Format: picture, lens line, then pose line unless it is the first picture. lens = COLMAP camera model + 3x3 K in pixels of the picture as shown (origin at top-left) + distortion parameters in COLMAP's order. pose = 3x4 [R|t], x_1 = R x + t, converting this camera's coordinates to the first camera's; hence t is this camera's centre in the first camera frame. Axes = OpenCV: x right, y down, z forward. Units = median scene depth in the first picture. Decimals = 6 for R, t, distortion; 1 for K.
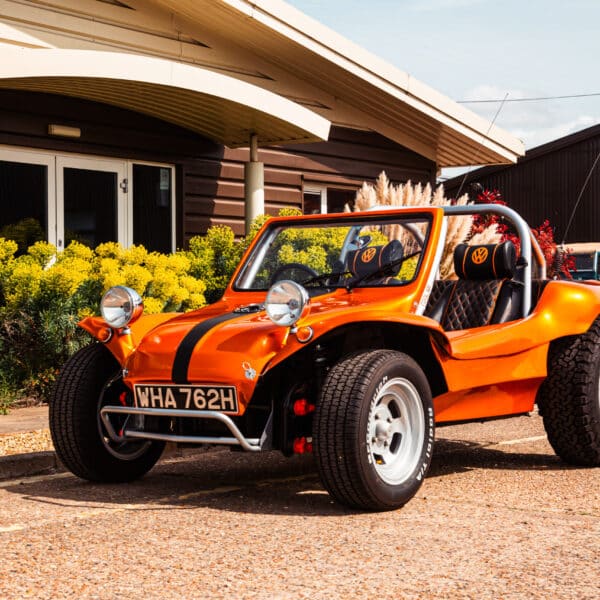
lens RADIAL K [[1464.0, 0, 300.0], [0, 1464.0, 300.0], [0, 0, 1]] dist [0.379936, -0.163516]
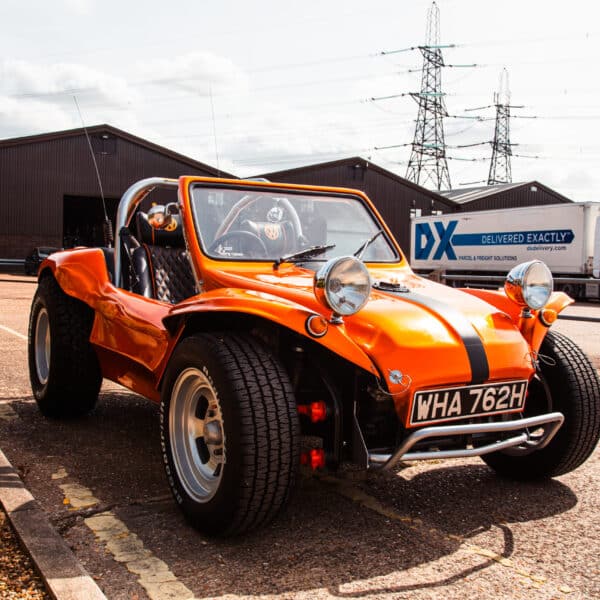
lens RADIAL K [[720.0, 0, 300.0], [0, 720.0, 300.0], [0, 0, 1]] dist [-0.020173, -0.024384]
pose [[0.387923, -0.024975, 0.921353, -0.481121], [-0.026498, 0.998917, 0.038234, -0.001754], [-0.921311, -0.039246, 0.386841, 0.937260]]
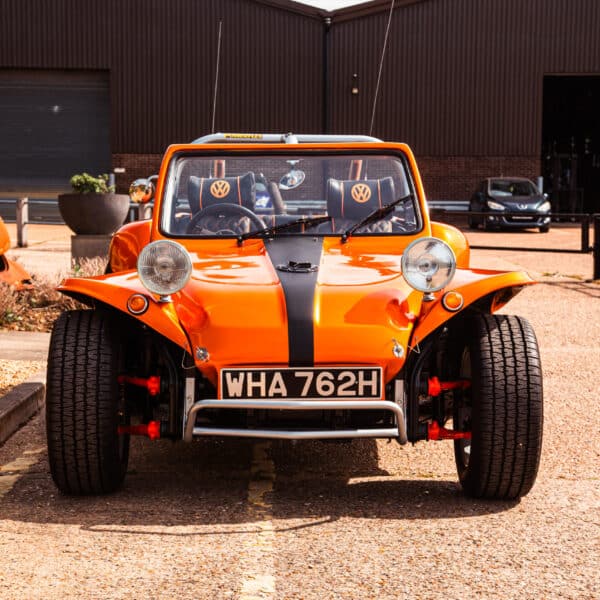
lens RADIAL K [[1464.0, 0, 300.0], [0, 1464.0, 300.0], [0, 0, 1]] dist [0.379936, -0.163516]
pose [[0.806423, -0.032986, 0.590419, -0.550553], [-0.007051, 0.997836, 0.065378, -0.031201], [-0.591297, -0.056885, 0.804445, 0.359714]]
